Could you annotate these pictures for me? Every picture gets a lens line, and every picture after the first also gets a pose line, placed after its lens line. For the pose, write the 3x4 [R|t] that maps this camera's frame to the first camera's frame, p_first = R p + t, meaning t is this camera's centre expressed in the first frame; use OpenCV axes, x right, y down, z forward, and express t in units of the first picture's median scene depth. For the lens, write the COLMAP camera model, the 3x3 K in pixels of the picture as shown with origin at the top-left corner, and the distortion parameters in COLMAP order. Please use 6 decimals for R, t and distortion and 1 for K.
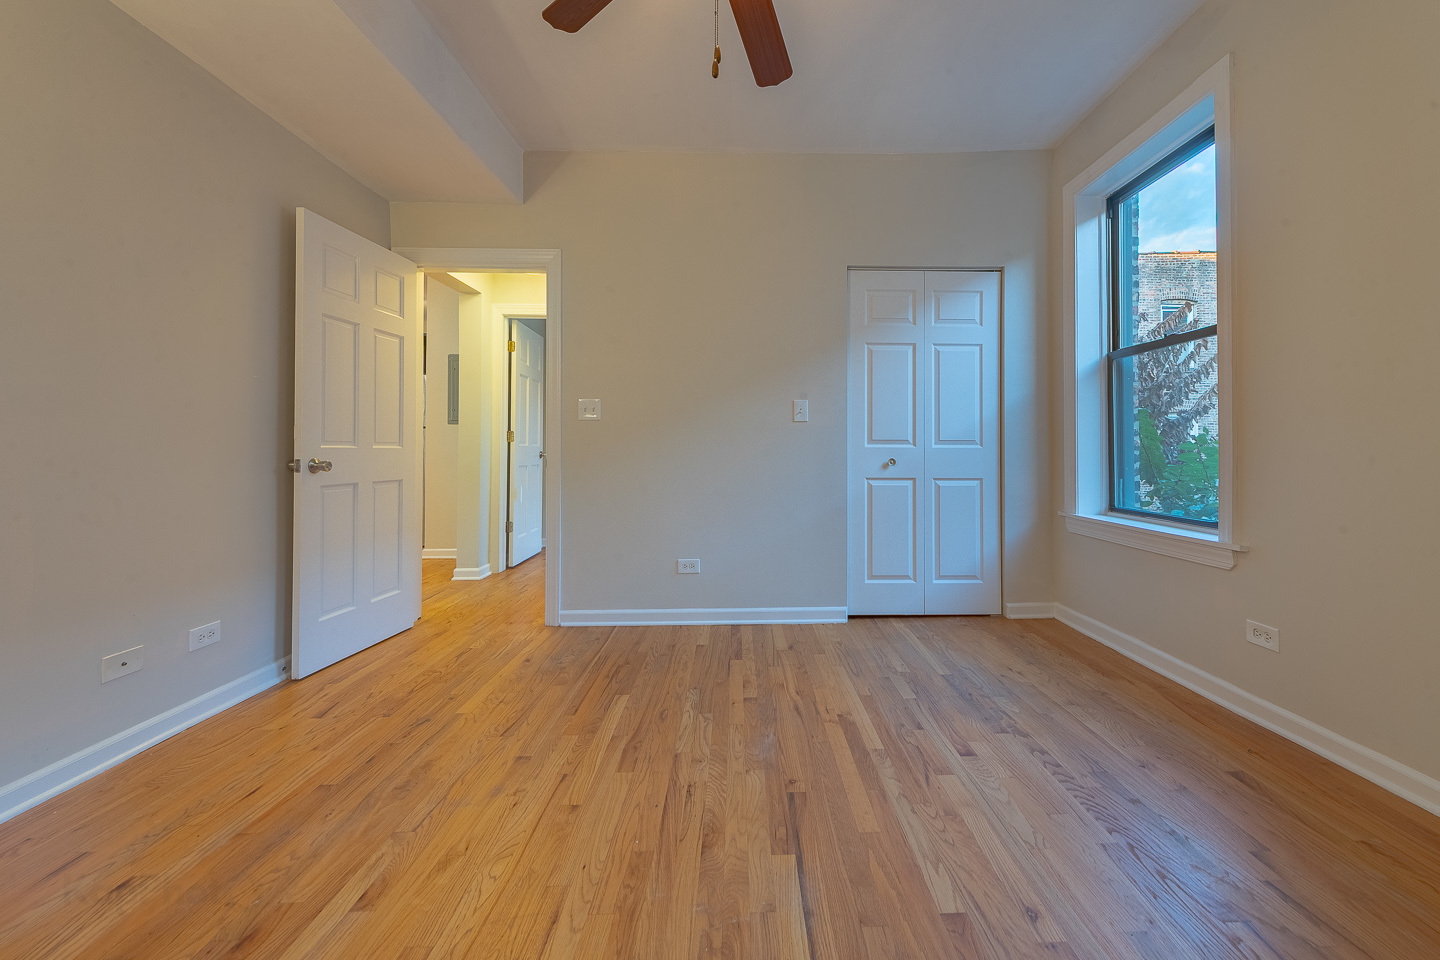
lens RADIAL K [[609.9, 0, 777.6], [0, 609.9, 445.2], [0, 0, 1]] dist [0.020468, -0.006712]
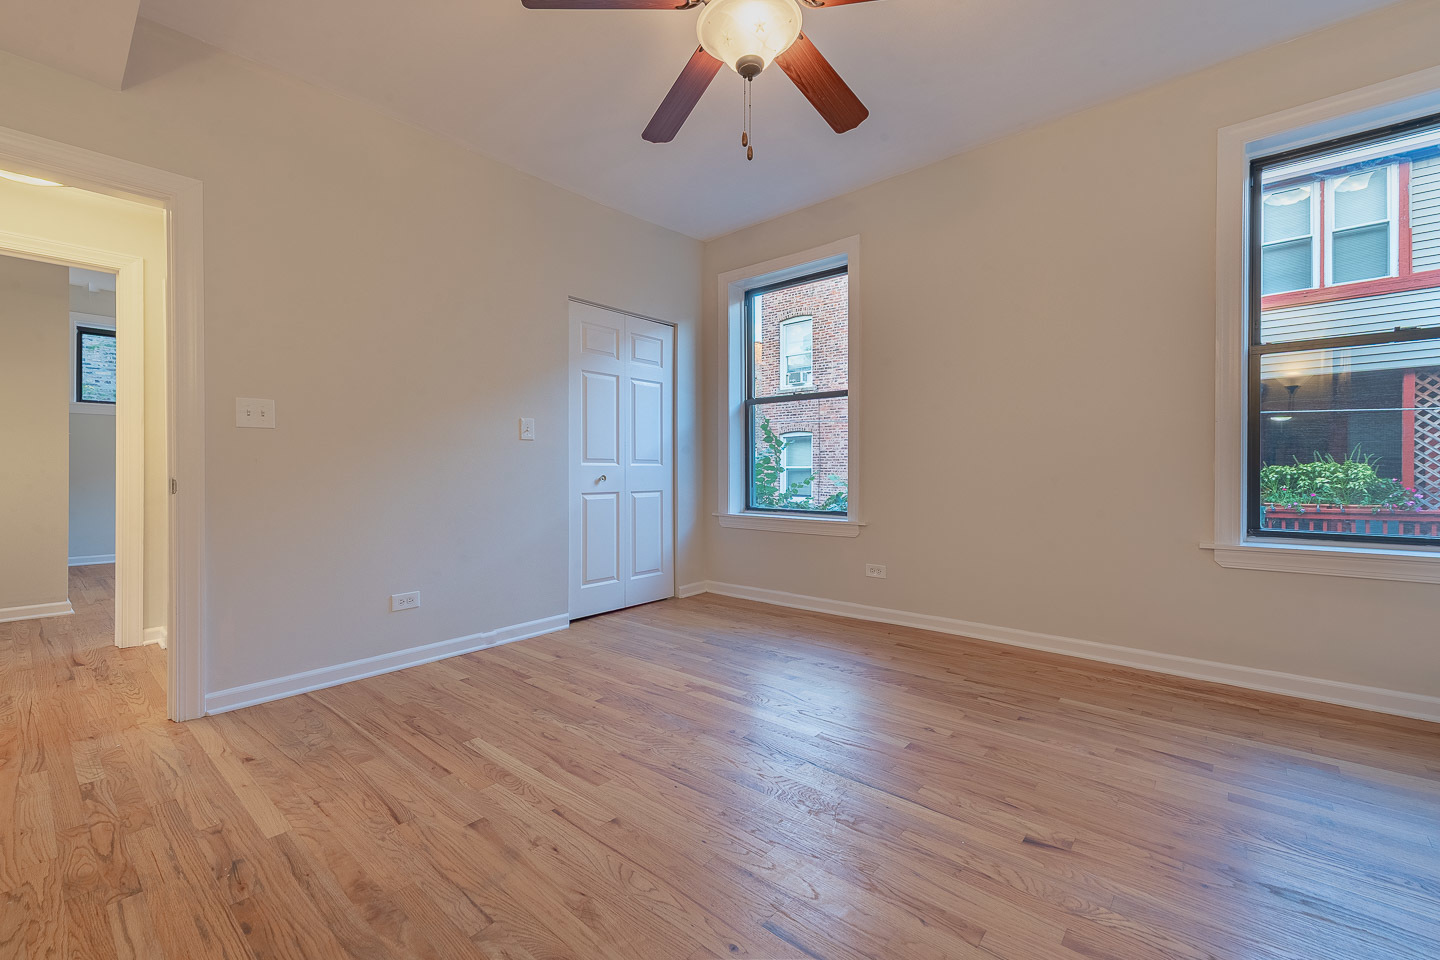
lens RADIAL K [[567.9, 0, 724.6], [0, 567.9, 471.2], [0, 0, 1]] dist [0.015804, -0.004647]
pose [[0.689385, -0.005533, 0.724374, -0.552066], [-0.005001, 0.999911, 0.012396, 0.000394], [-0.724377, -0.012168, 0.689296, 0.142753]]
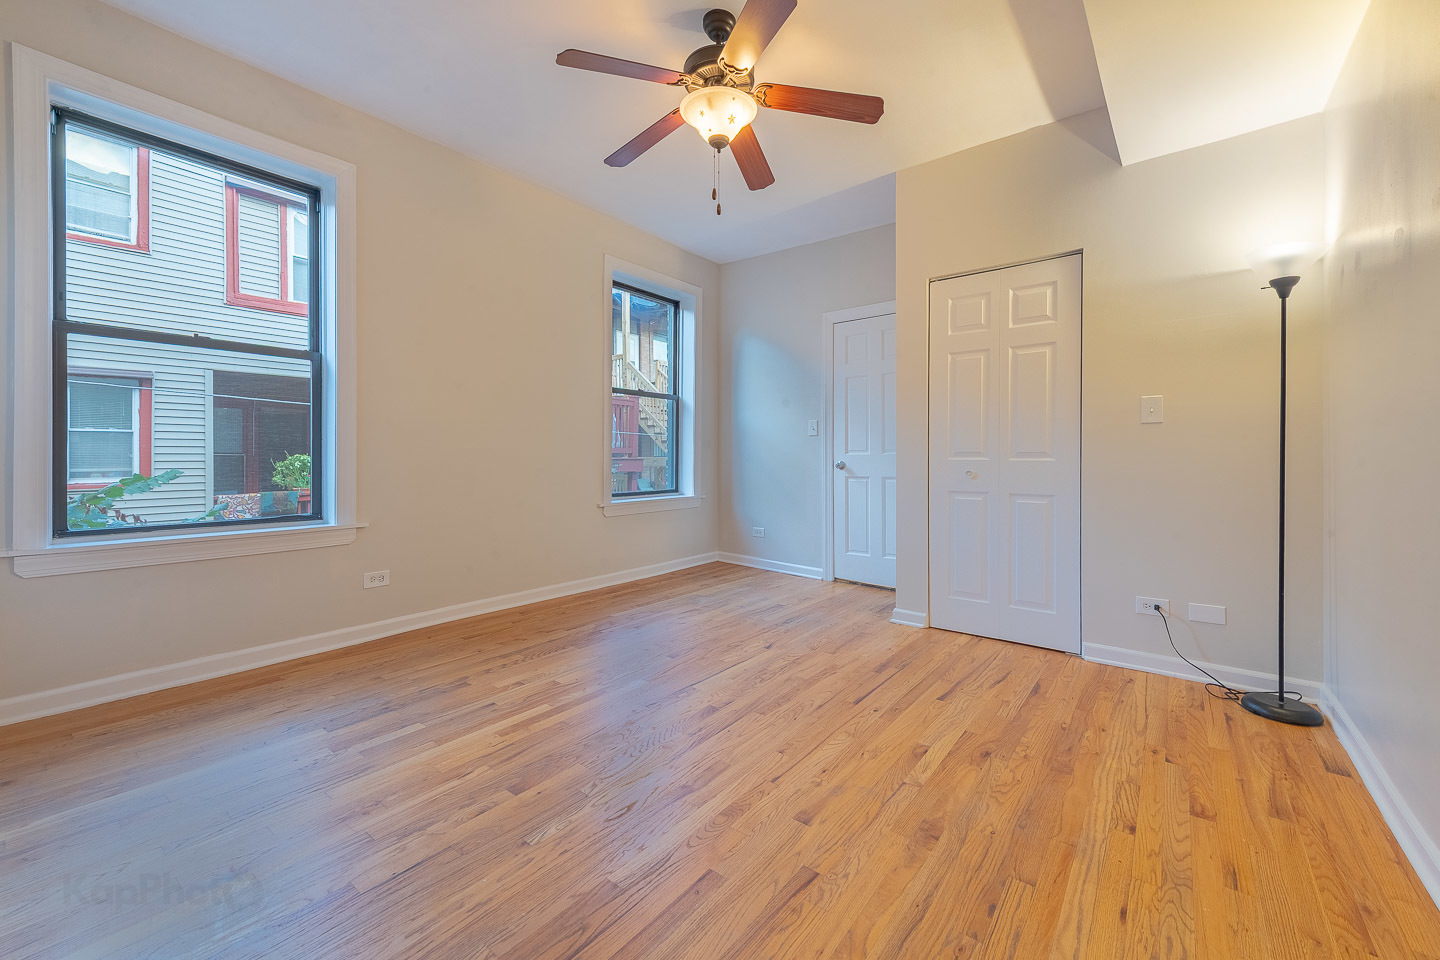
lens RADIAL K [[639.9, 0, 698.2], [0, 639.9, 458.7], [0, 0, 1]] dist [0.009687, -0.000505]
pose [[-0.750727, -0.003545, 0.660603, -0.650454], [-0.008443, 0.999955, -0.004228, 0.010777], [-0.660558, -0.008752, -0.750724, 1.289896]]
